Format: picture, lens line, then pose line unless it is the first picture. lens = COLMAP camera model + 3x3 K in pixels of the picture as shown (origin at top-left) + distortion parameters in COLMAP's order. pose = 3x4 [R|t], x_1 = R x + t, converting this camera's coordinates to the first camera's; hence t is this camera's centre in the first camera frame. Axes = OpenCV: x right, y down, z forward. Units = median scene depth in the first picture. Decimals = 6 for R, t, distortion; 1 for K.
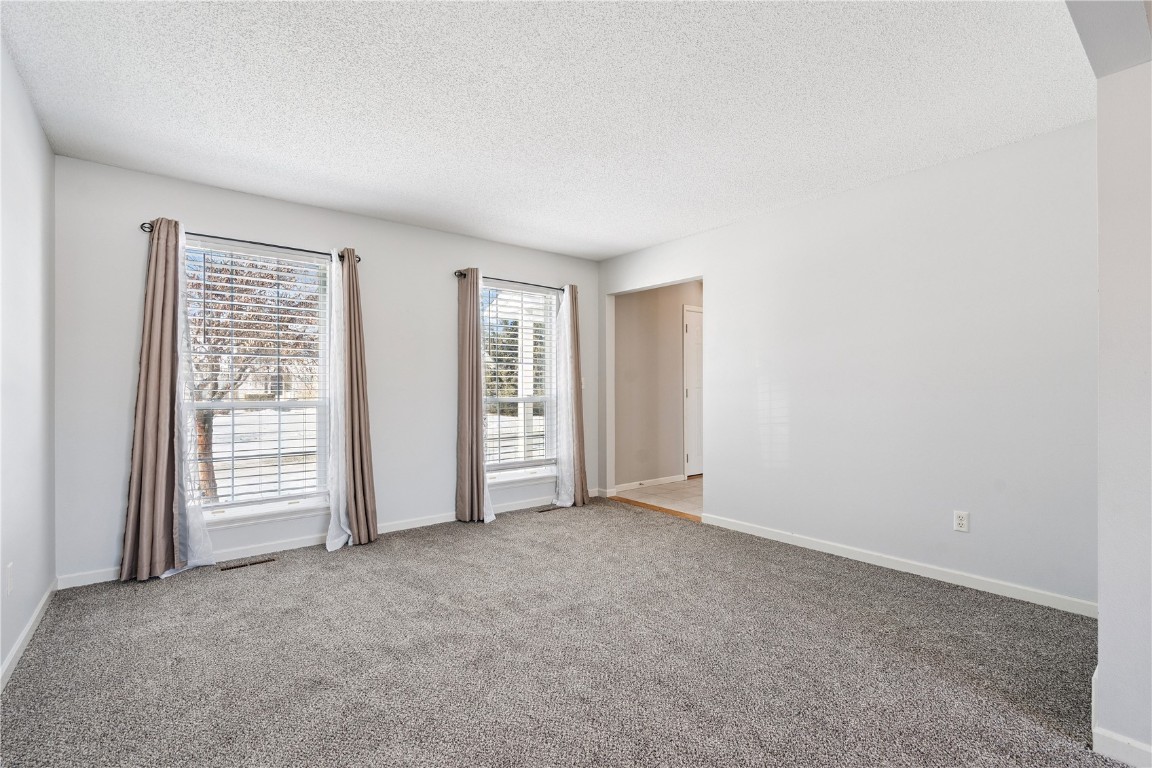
lens RADIAL K [[521.4, 0, 574.5], [0, 521.4, 386.3], [0, 0, 1]] dist [-0.016326, 0.012191]
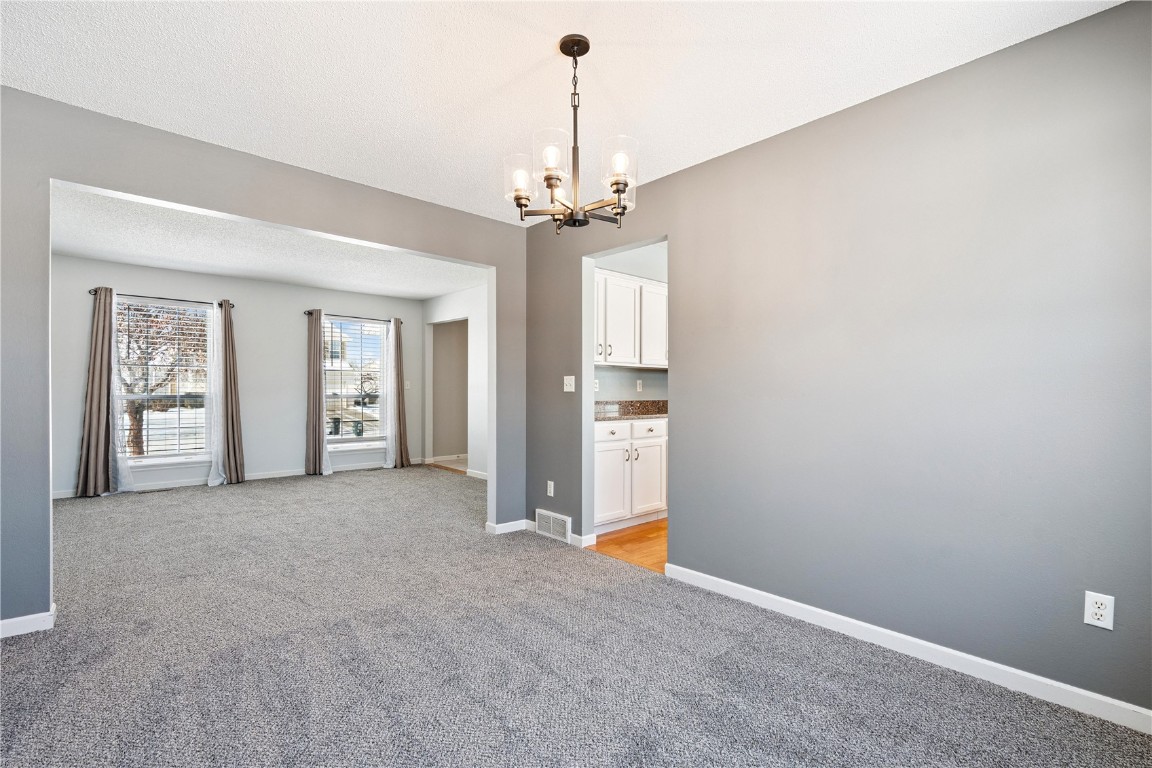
lens RADIAL K [[521.4, 0, 574.5], [0, 521.4, 386.3], [0, 0, 1]] dist [-0.016326, 0.012191]
pose [[0.997343, 0.004718, 0.072700, 0.559338], [-0.004903, 0.999985, 0.002369, -0.010092], [-0.072687, -0.002719, 0.997351, -0.722464]]
